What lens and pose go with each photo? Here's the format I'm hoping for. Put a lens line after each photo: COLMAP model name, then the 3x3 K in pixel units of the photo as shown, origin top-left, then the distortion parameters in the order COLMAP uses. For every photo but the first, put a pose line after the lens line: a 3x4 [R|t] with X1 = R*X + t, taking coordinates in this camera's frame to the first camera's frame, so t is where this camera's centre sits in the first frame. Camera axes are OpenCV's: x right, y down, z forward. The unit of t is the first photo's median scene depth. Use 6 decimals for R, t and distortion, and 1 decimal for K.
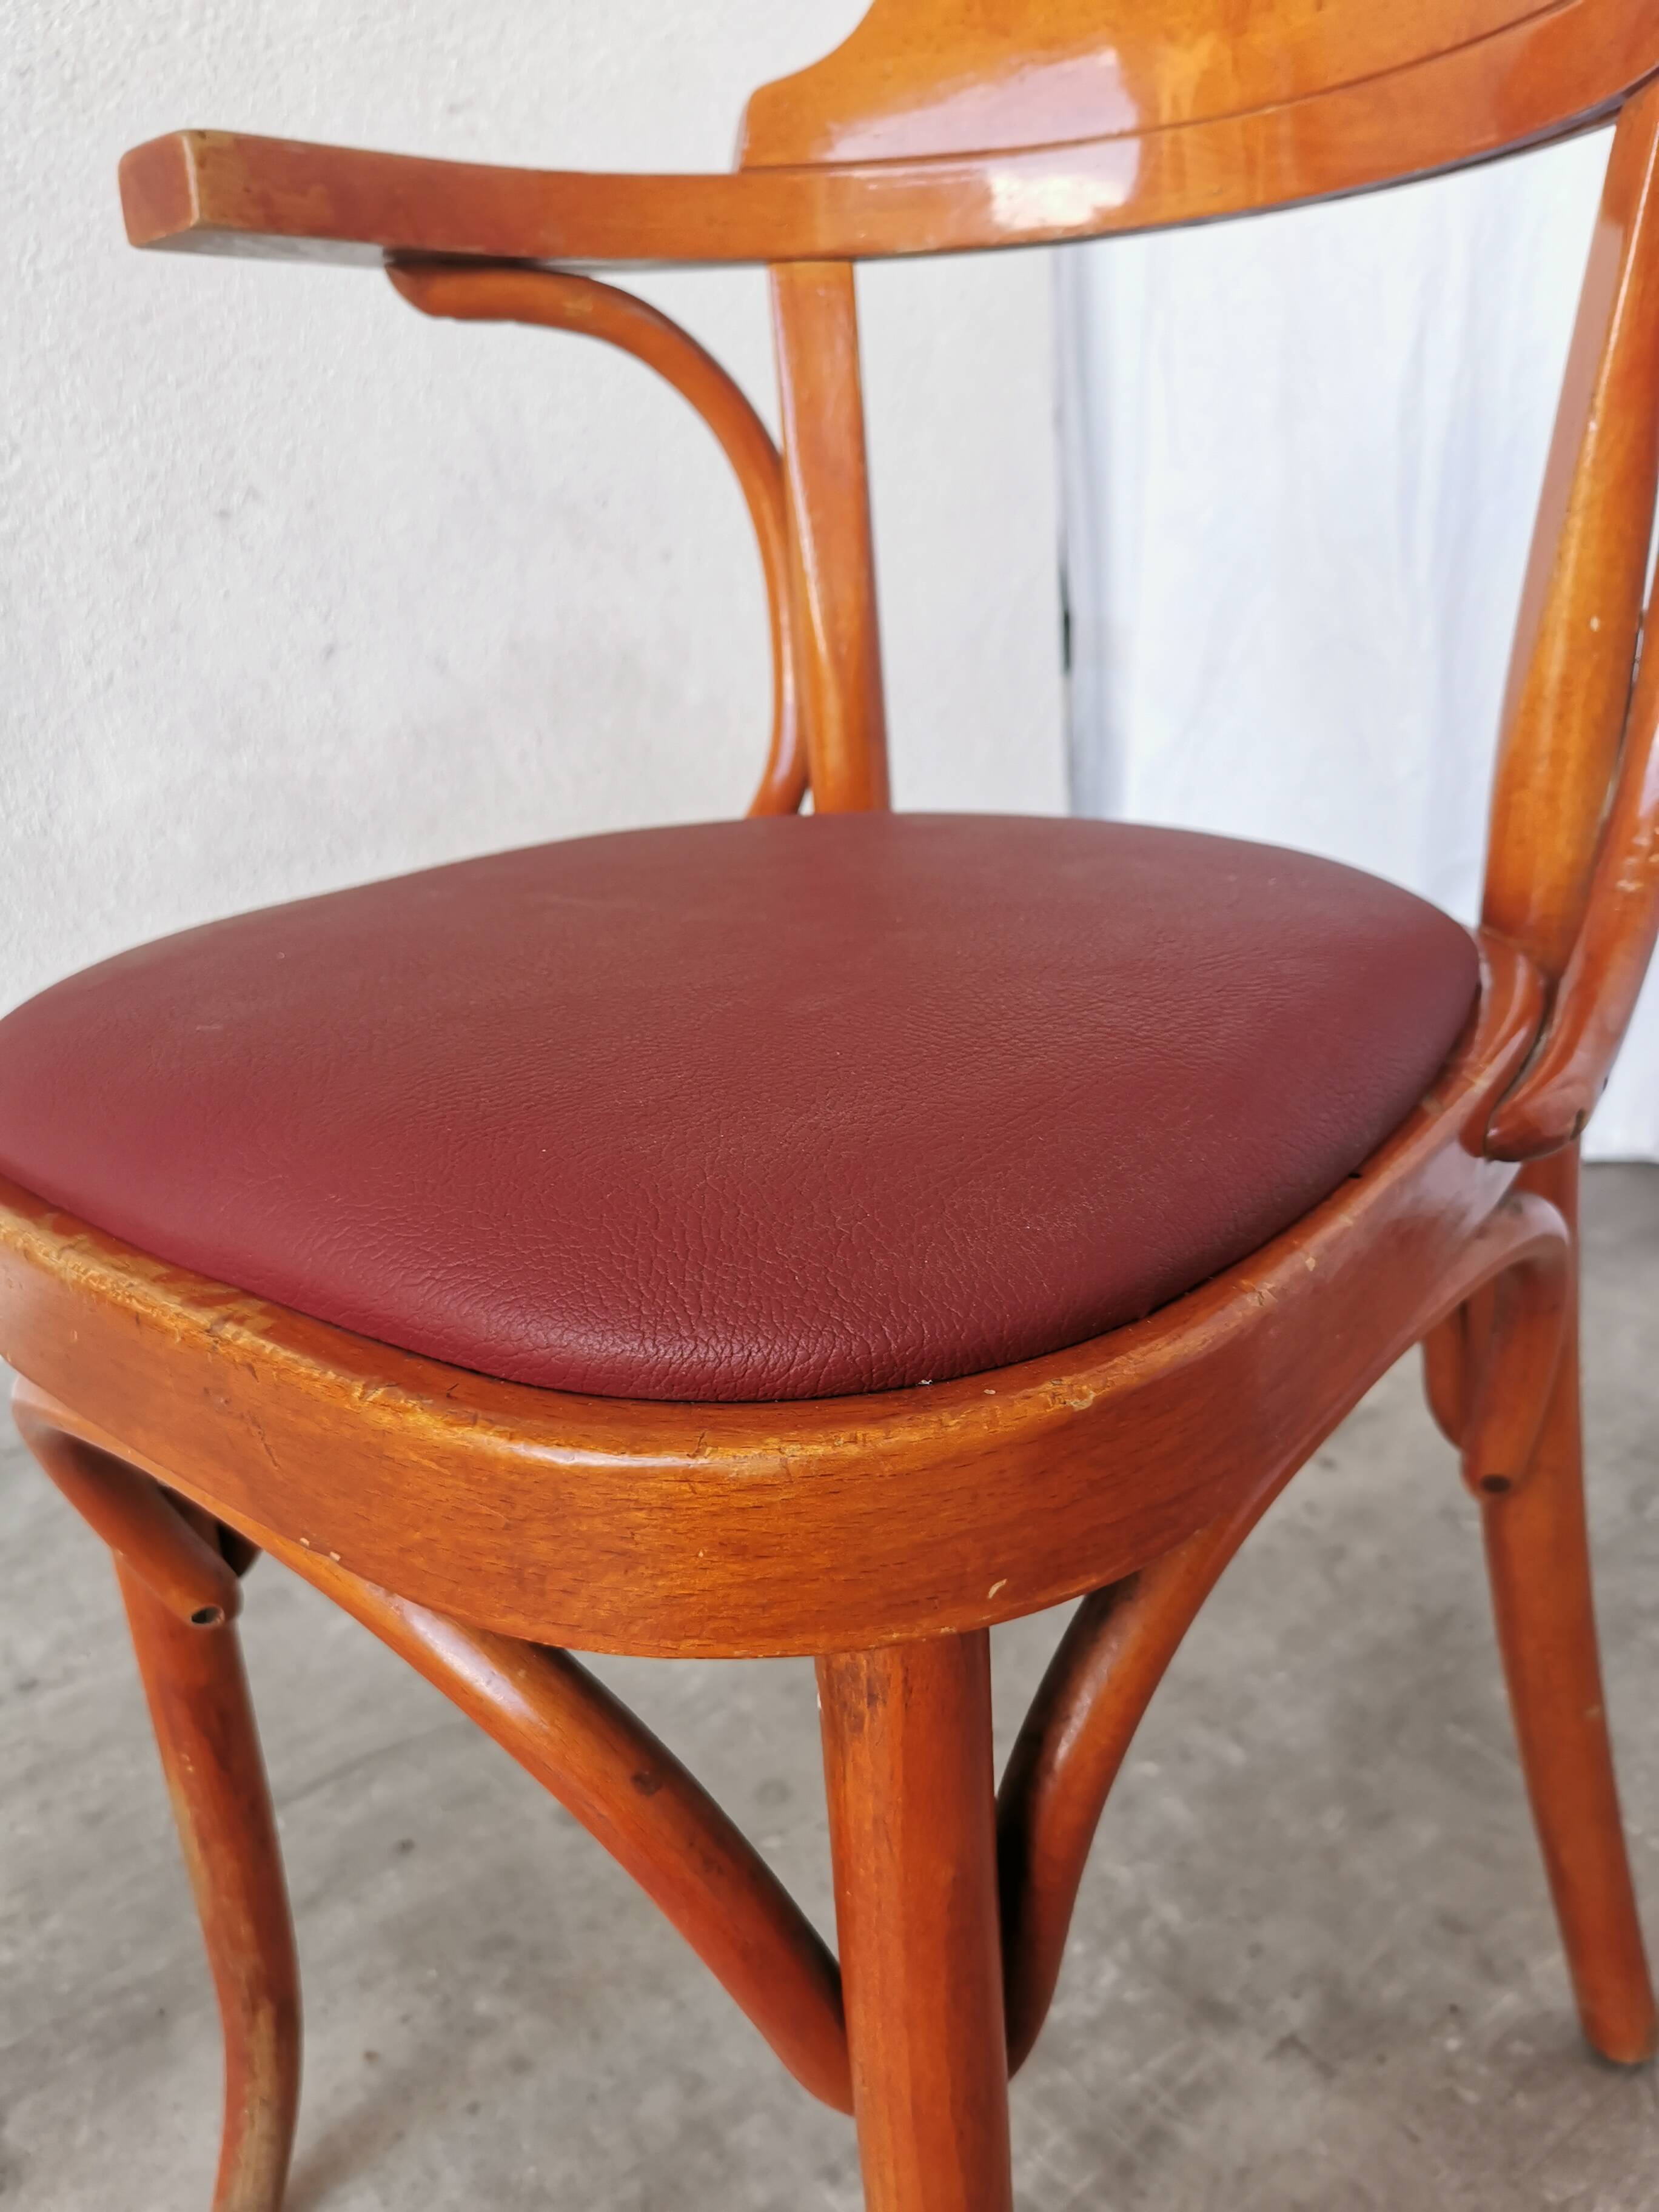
lens RADIAL K [[1752.6, 0, 821.1], [0, 1752.6, 1106.9], [0, 0, 1]] dist [0.019700, -0.038745]
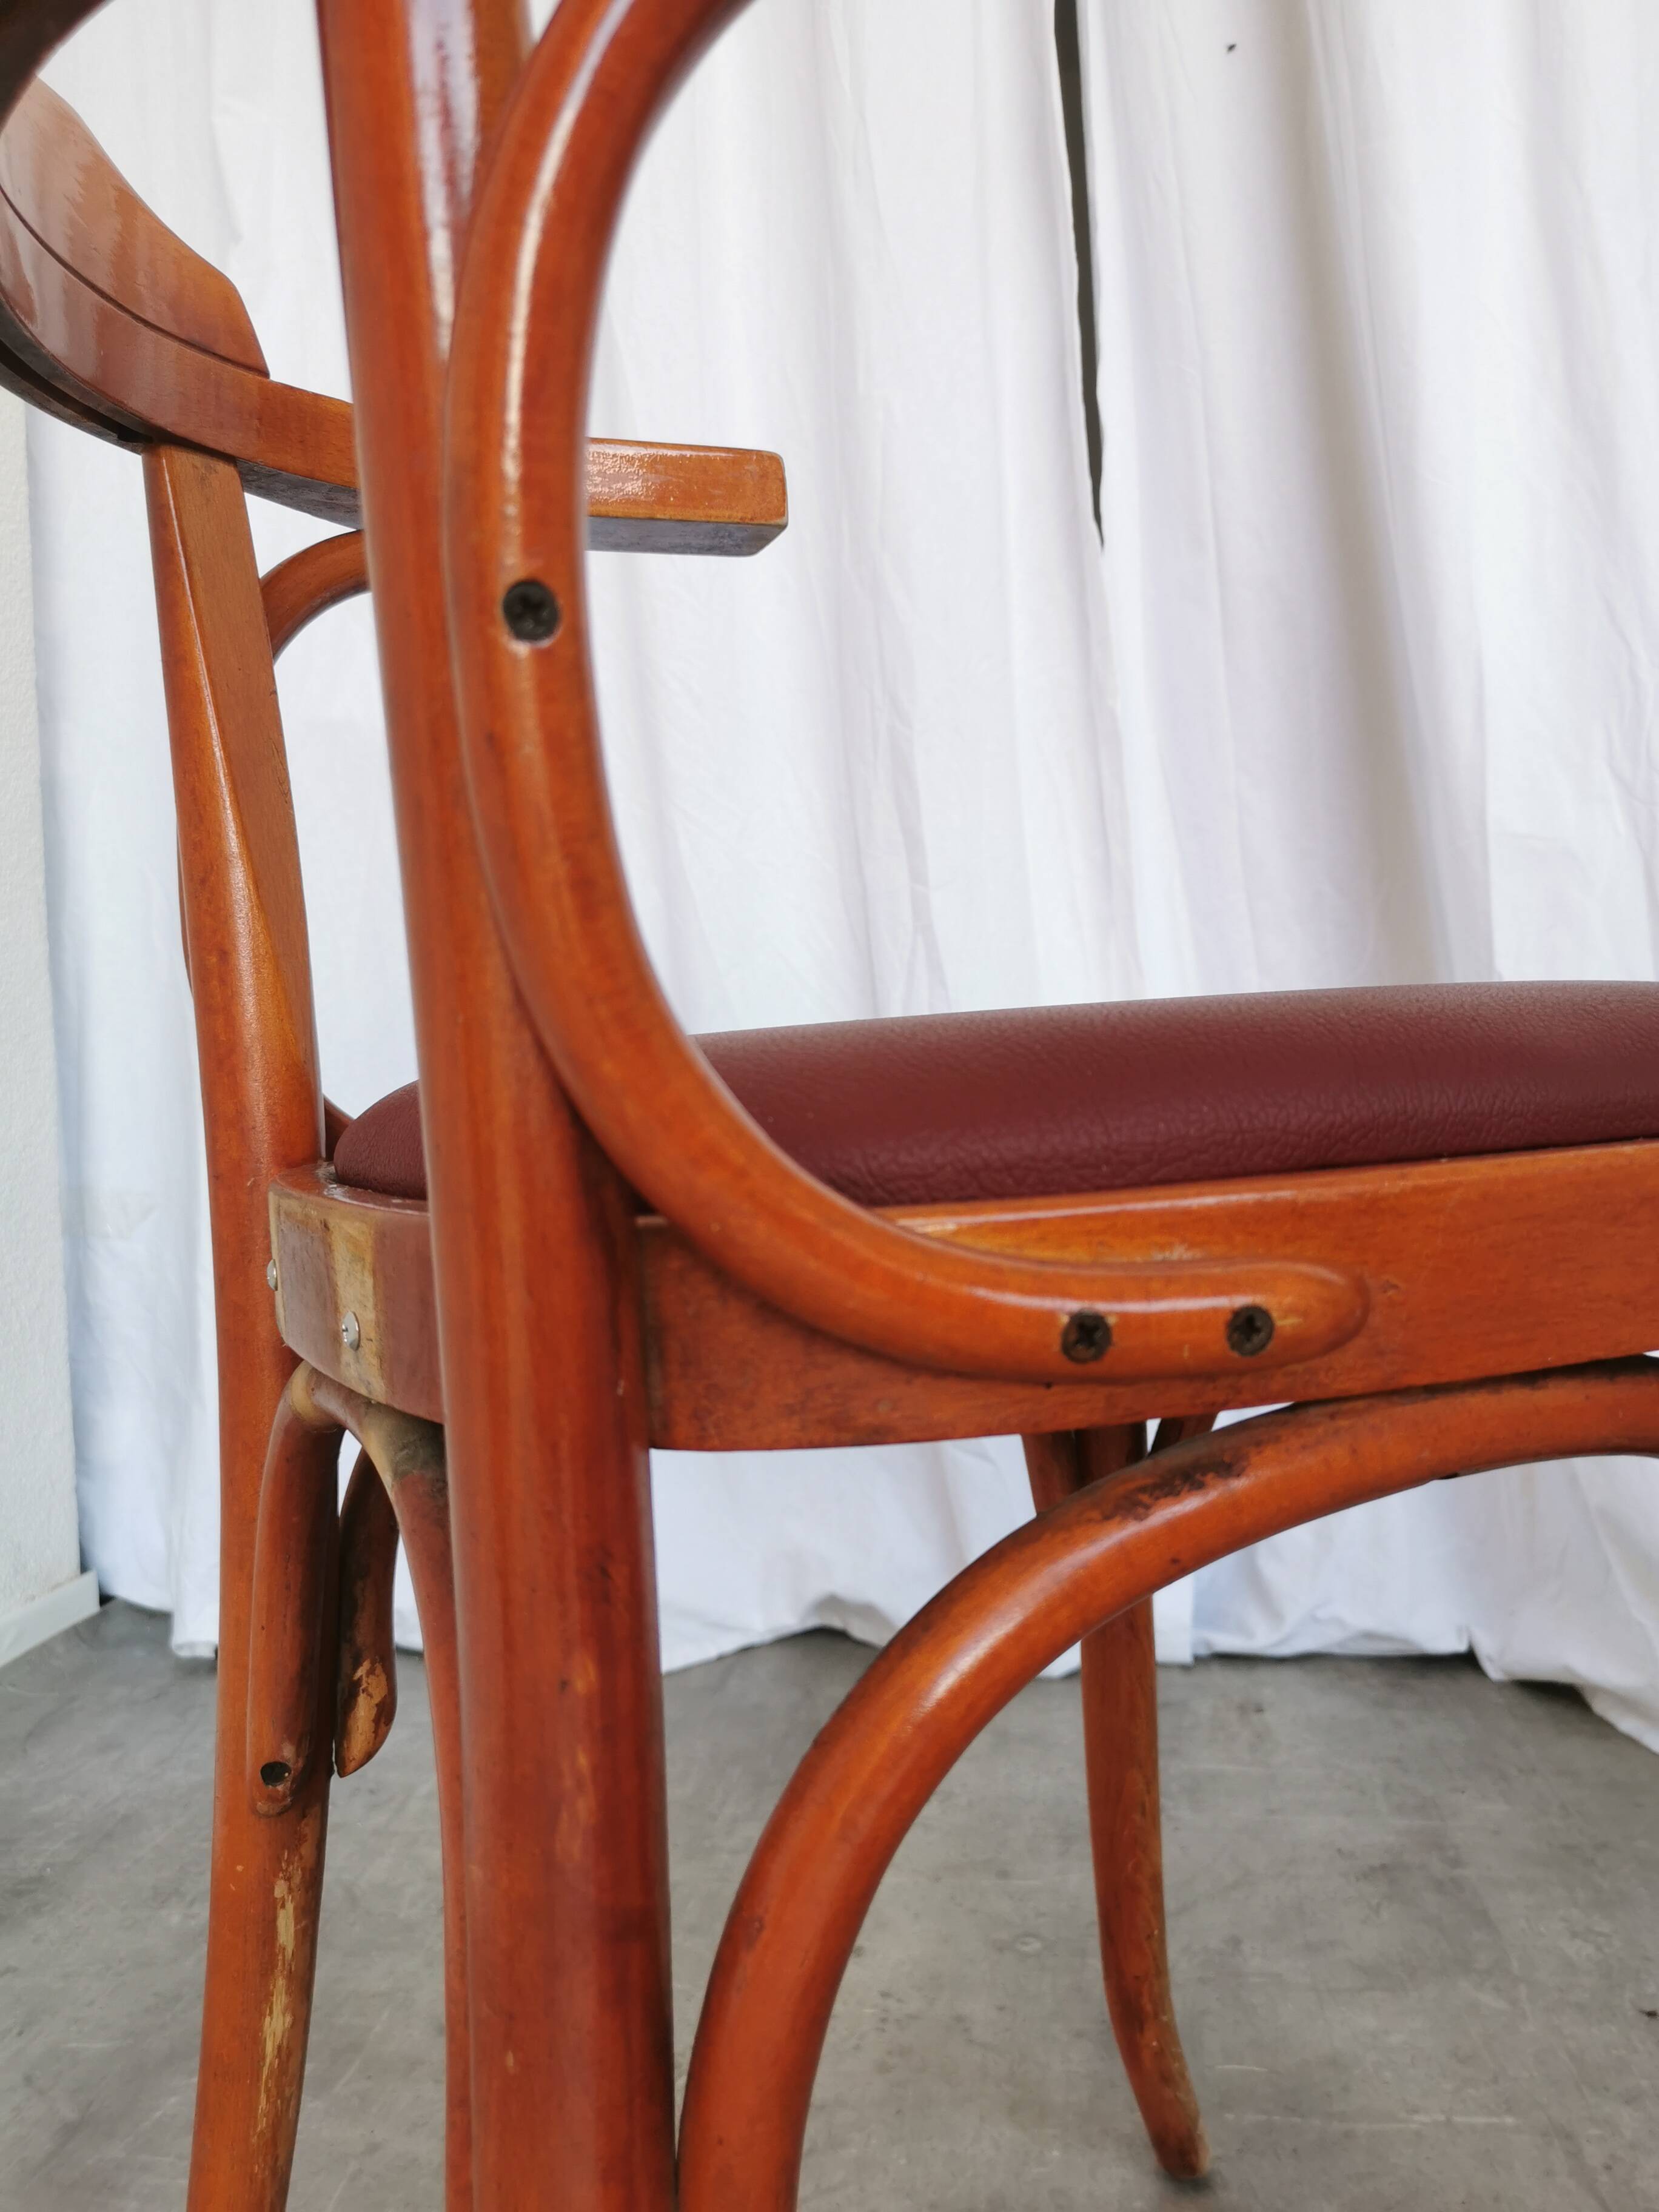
lens RADIAL K [[1752.6, 0, 826.6], [0, 1752.6, 1070.5], [0, 0, 1]] dist [0.019700, -0.038745]
pose [[0.684343, 0.050371, 0.727418, -0.555798], [0.249447, 0.921245, -0.298468, 0.078958], [-0.685165, 0.385707, 0.617883, 0.411314]]
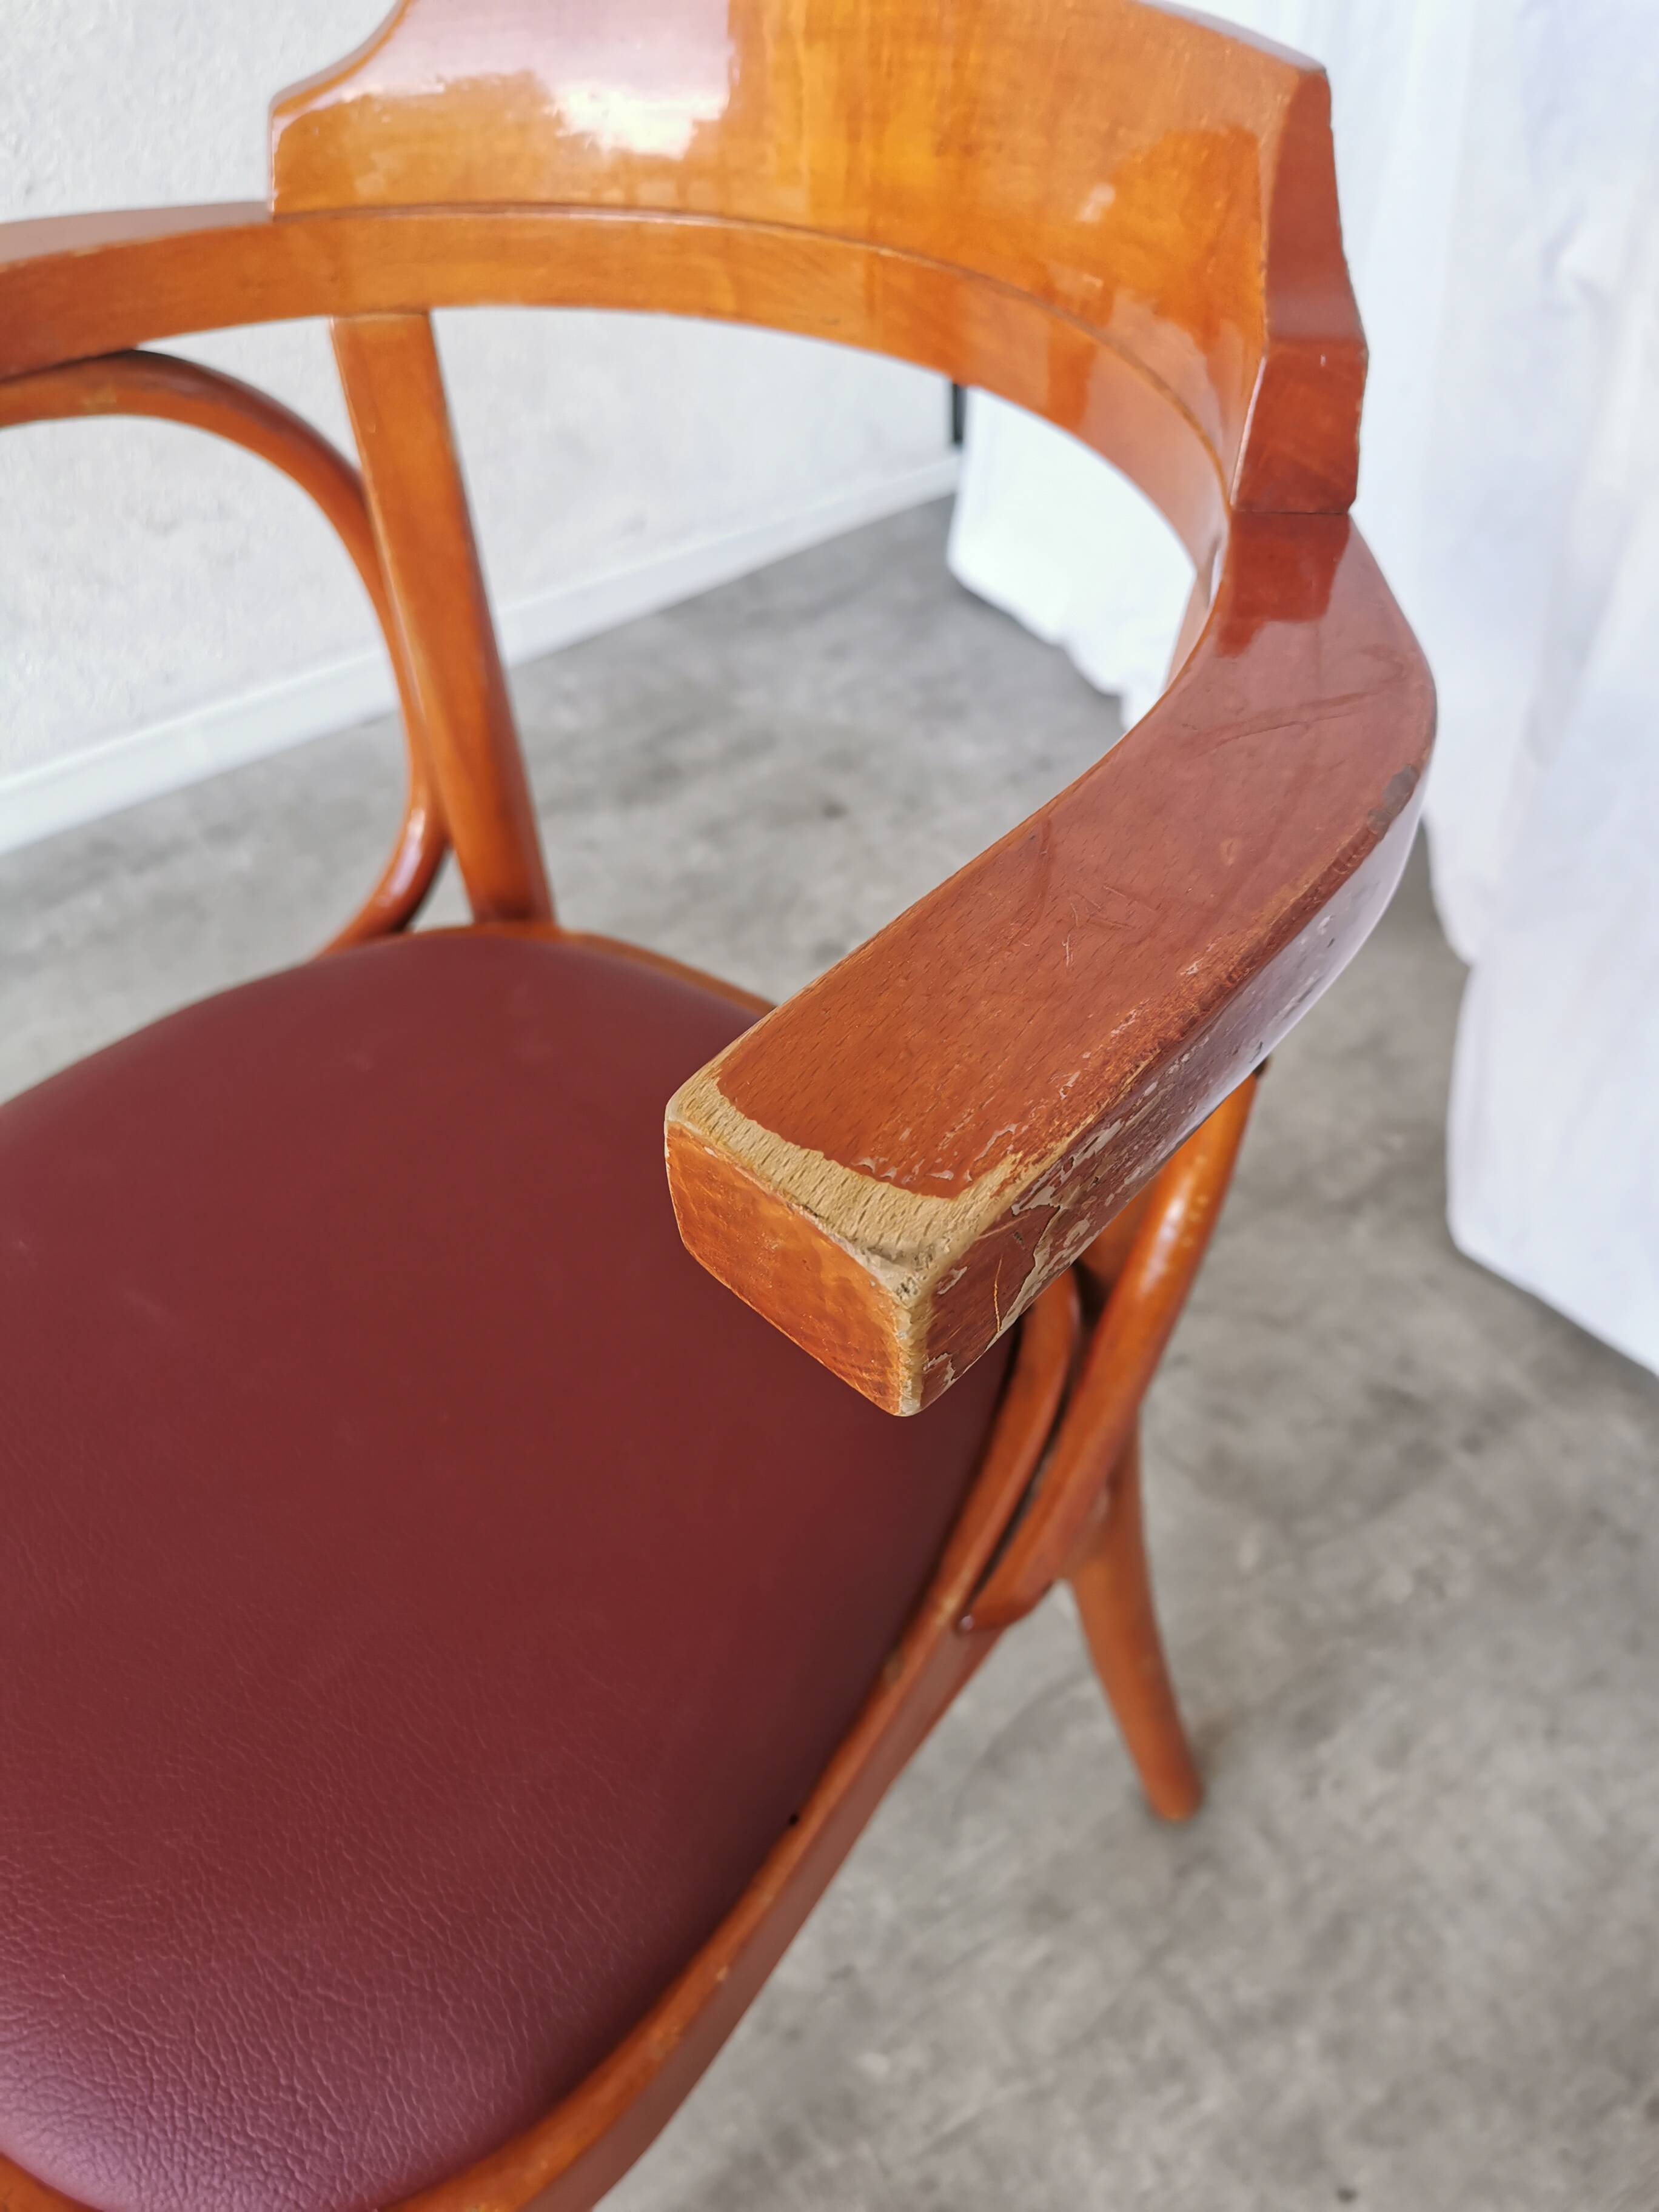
lens RADIAL K [[1752.6, 0, 837.7], [0, 1752.6, 1096.2], [0, 0, 1]] dist [0.019700, -0.038745]
pose [[0.996753, 0.067359, -0.044108, 0.365000], [-0.040929, 0.895651, 0.442869, -0.458545], [0.069337, -0.439626, 0.895501, 0.034607]]
